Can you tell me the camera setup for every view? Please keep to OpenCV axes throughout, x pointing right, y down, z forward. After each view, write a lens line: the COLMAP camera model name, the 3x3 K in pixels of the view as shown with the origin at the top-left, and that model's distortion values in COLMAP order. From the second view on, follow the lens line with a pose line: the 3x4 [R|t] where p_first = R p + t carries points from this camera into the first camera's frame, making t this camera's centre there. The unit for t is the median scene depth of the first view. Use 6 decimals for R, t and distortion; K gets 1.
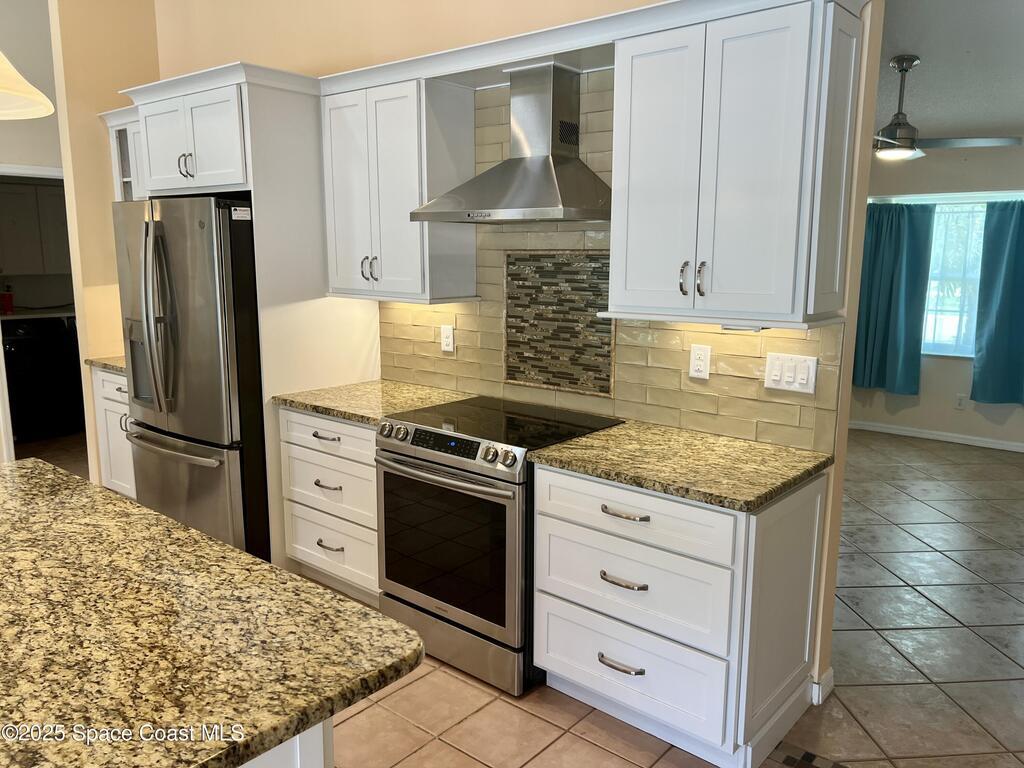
lens RADIAL K [[775.5, 0, 515.3], [0, 775.5, 385.3], [0, 0, 1]] dist [0.063990, -0.062257]
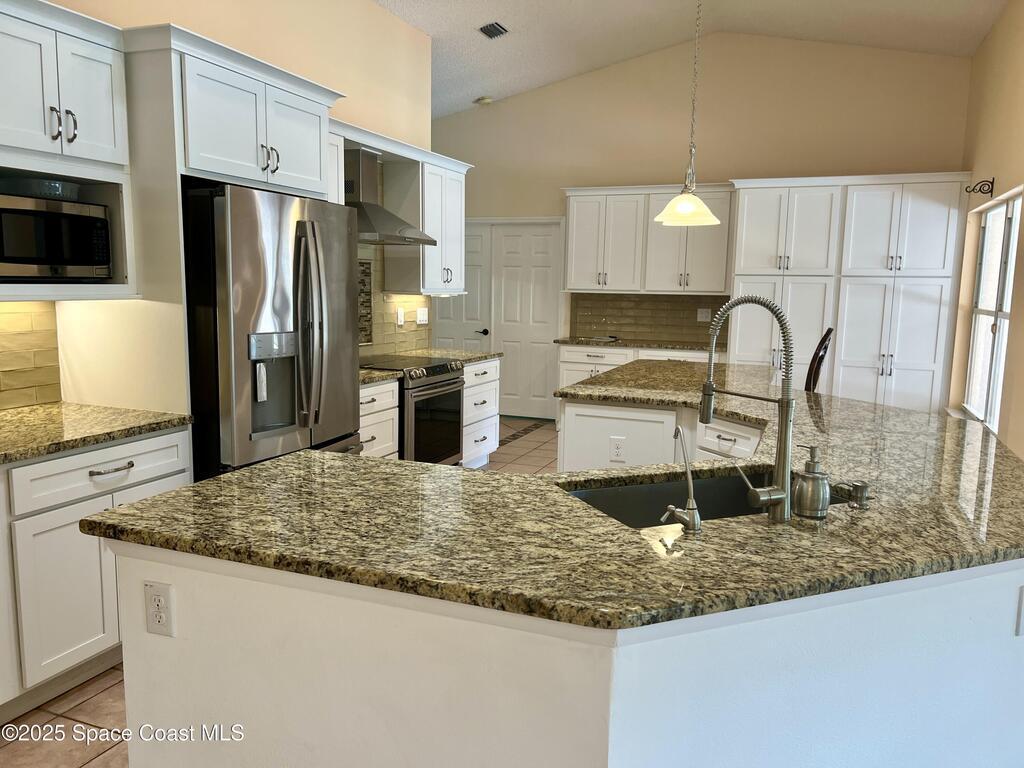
lens RADIAL K [[775.5, 0, 515.3], [0, 775.5, 385.3], [0, 0, 1]] dist [0.063990, -0.062257]
pose [[-0.313013, -0.135587, 0.940021, -1.604414], [0.141262, 0.972101, 0.187253, -0.173635], [-0.939185, 0.191402, -0.285127, 1.192644]]
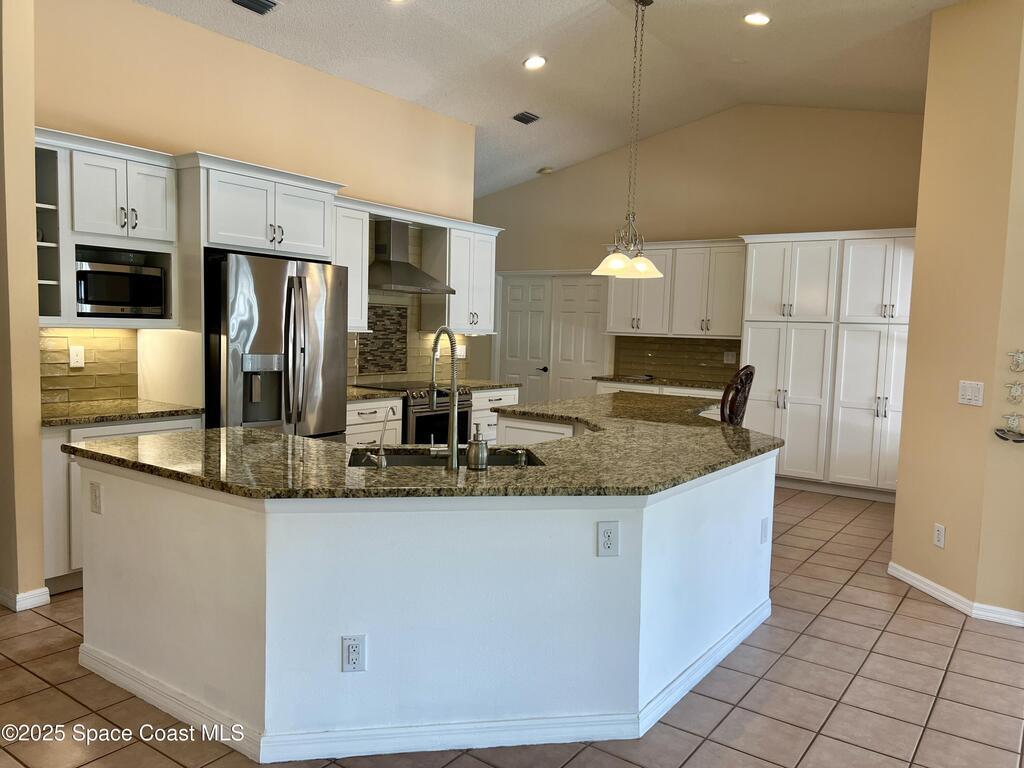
lens RADIAL K [[775.5, 0, 515.3], [0, 775.5, 385.3], [0, 0, 1]] dist [0.063990, -0.062257]
pose [[-0.077328, -0.083826, 0.993475, -2.021636], [0.138927, 0.985832, 0.093995, -0.109519], [-0.987279, 0.145289, -0.064587, 0.831309]]
